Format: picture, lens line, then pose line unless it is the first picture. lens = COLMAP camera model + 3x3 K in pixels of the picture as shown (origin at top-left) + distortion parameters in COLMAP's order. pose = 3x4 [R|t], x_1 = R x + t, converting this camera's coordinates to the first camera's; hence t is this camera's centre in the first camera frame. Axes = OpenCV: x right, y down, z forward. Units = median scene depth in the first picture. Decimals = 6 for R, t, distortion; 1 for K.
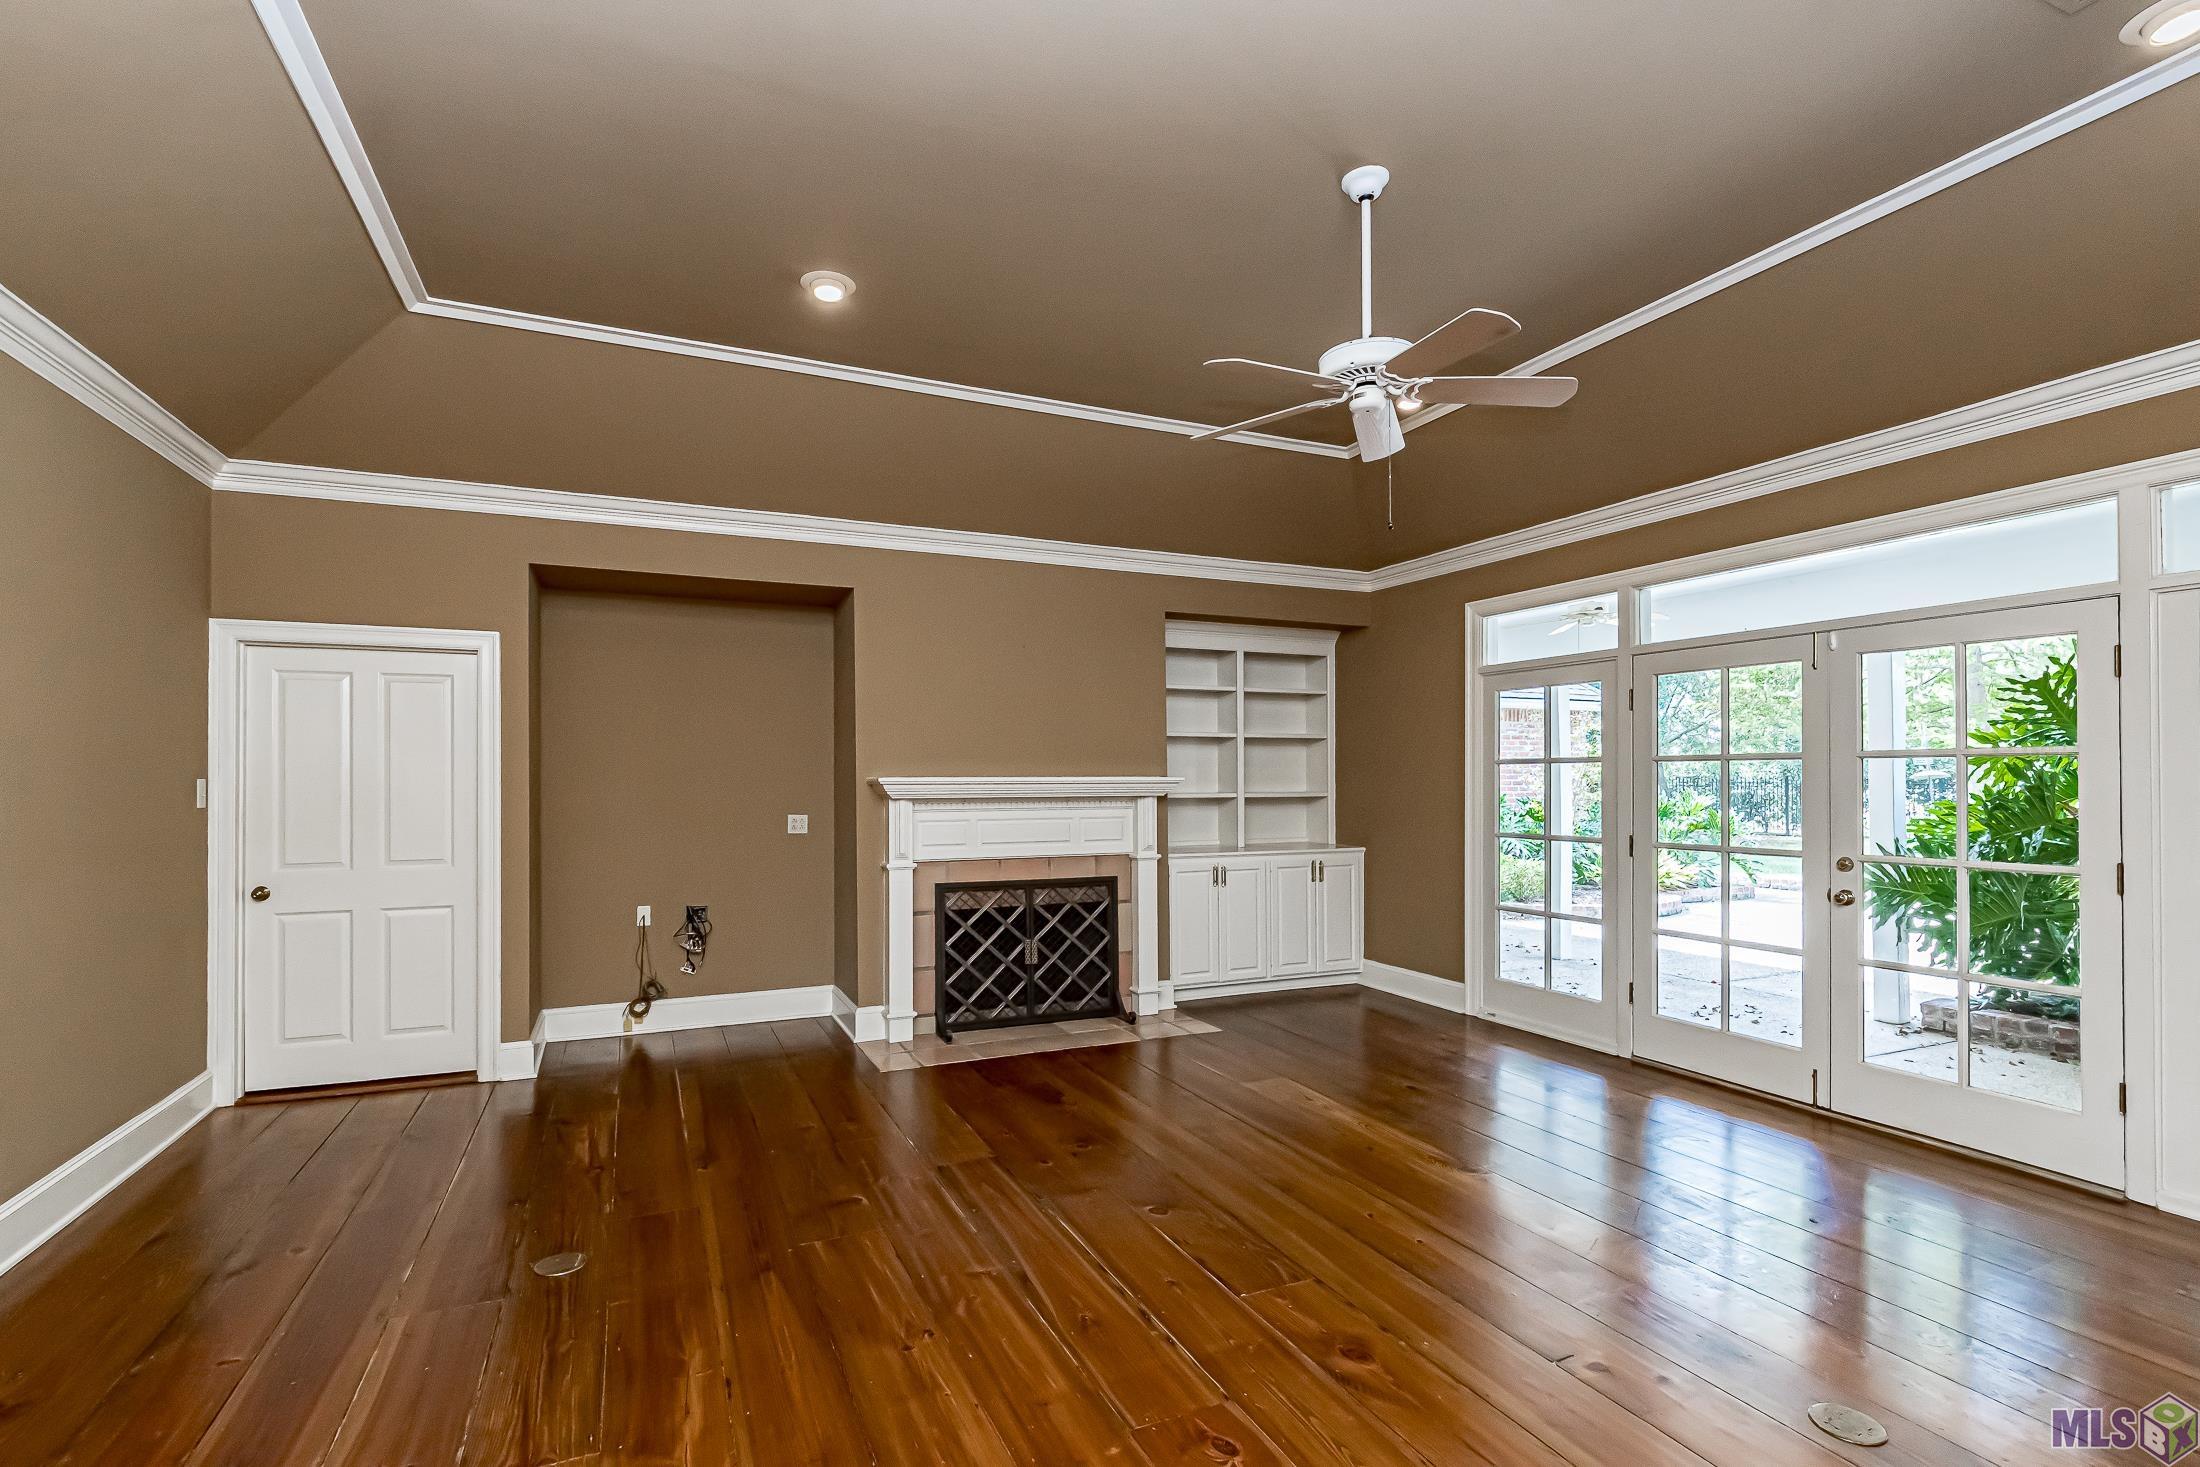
lens RADIAL K [[970.2, 0, 1108.3], [0, 970.2, 771.8], [0, 0, 1]] dist [-0.000049, -0.000295]
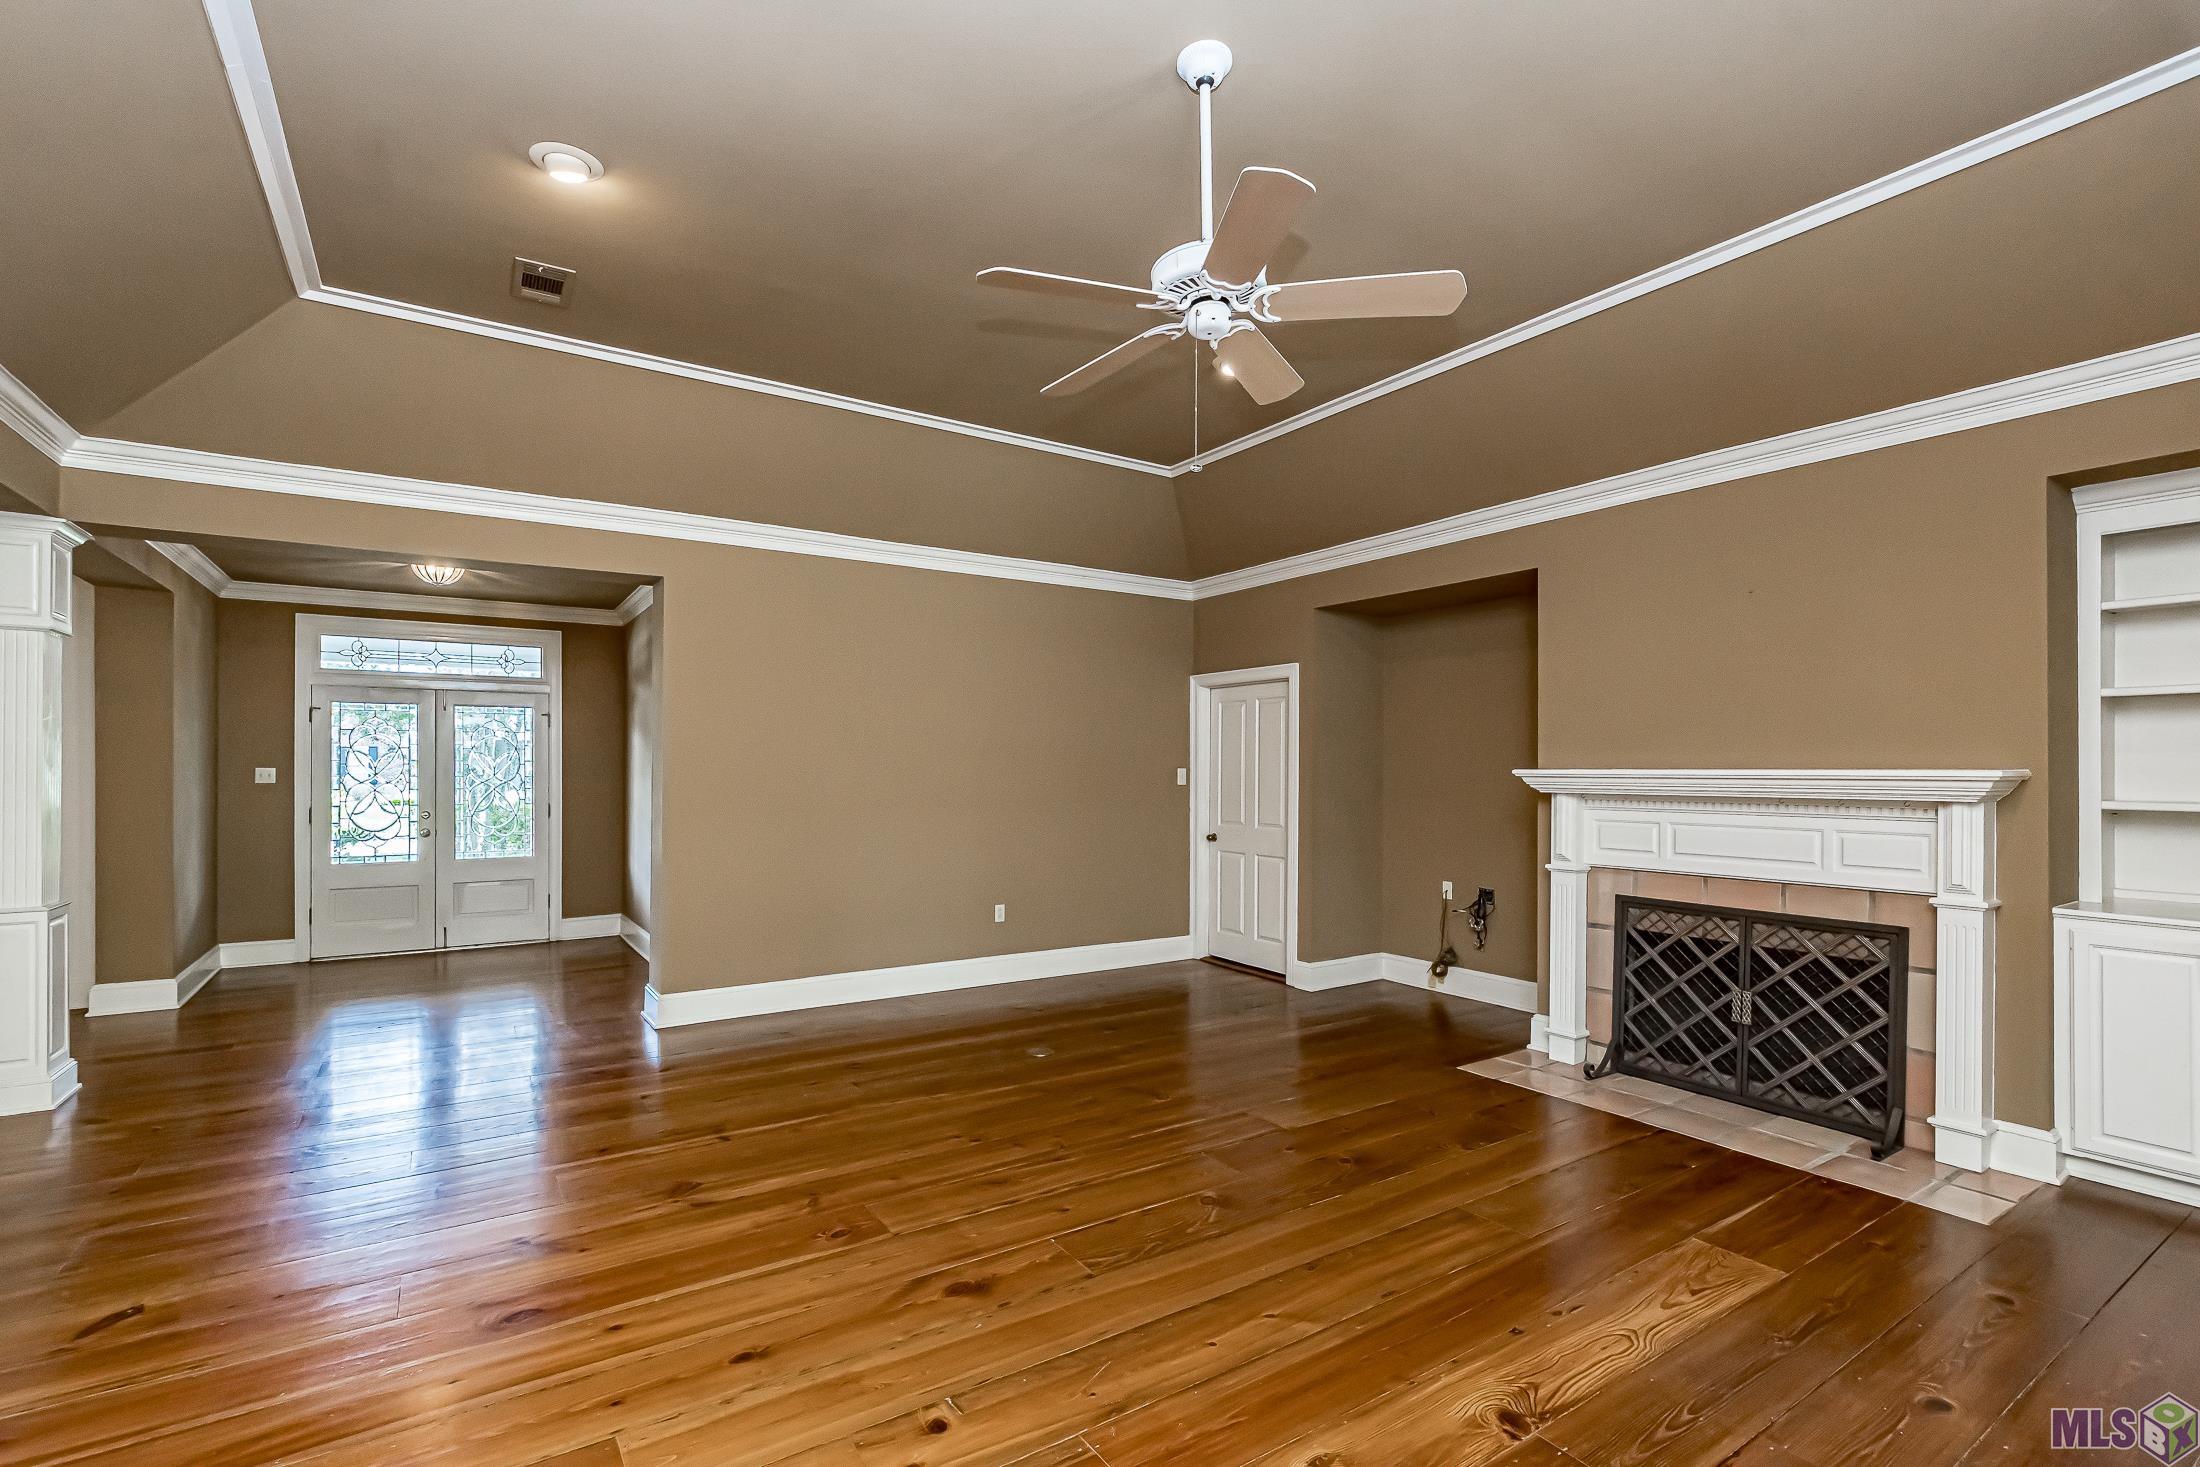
lens RADIAL K [[970.2, 0, 1108.3], [0, 970.2, 771.8], [0, 0, 1]] dist [-0.000049, -0.000295]
pose [[0.186670, 0.006146, -0.982403, 0.570097], [0.001775, 0.999977, 0.006593, 0.001119], [0.982421, -0.002974, 0.186655, 0.399785]]
